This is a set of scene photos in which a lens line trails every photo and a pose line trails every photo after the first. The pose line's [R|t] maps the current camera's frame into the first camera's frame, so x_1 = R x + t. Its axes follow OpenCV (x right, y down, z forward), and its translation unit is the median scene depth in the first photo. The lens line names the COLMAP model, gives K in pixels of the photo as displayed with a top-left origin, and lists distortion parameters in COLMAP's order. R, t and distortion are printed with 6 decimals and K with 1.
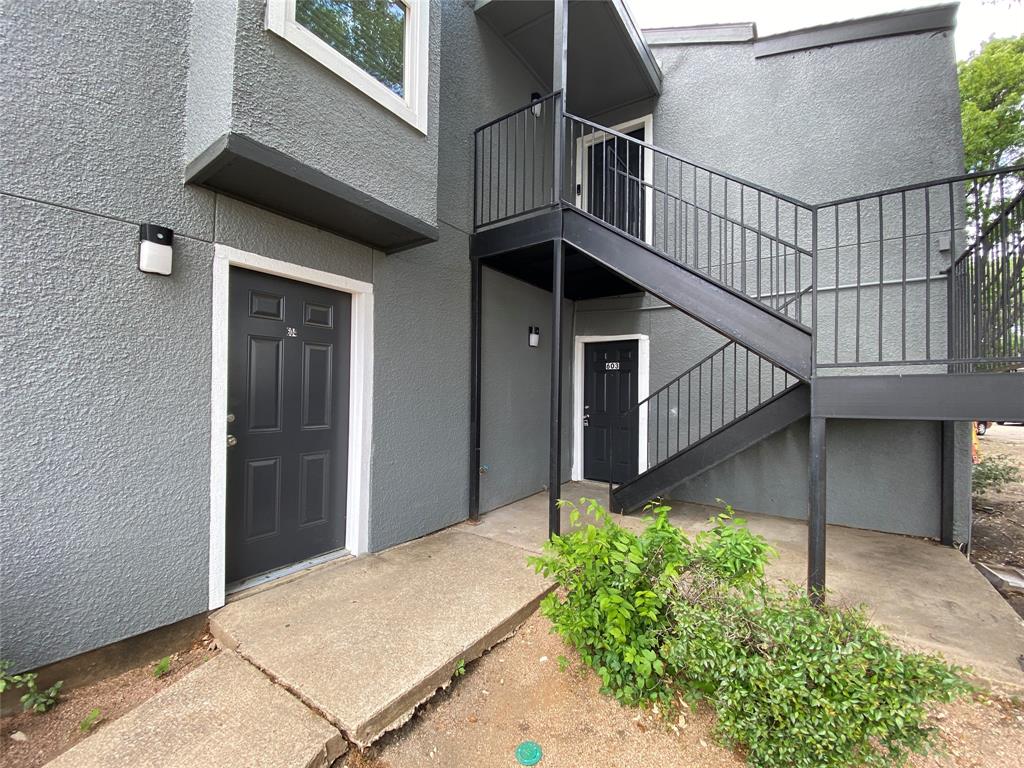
lens RADIAL K [[418.2, 0, 512.0], [0, 418.2, 384.0], [0, 0, 1]] dist [0.025723, -0.023589]
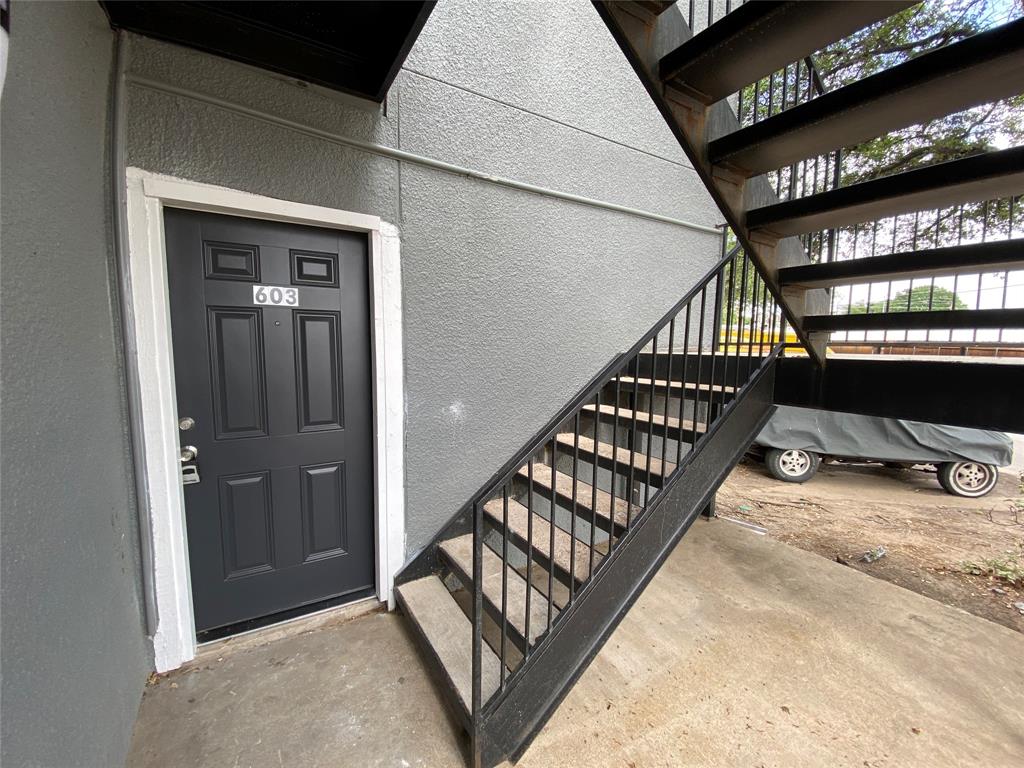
lens RADIAL K [[418.2, 0, 512.0], [0, 418.2, 384.0], [0, 0, 1]] dist [0.025723, -0.023589]
pose [[0.395569, -0.101139, 0.912850, -0.007839], [-0.025819, 0.992301, 0.121130, -0.019245], [-0.918073, -0.071484, 0.389912, 0.726689]]
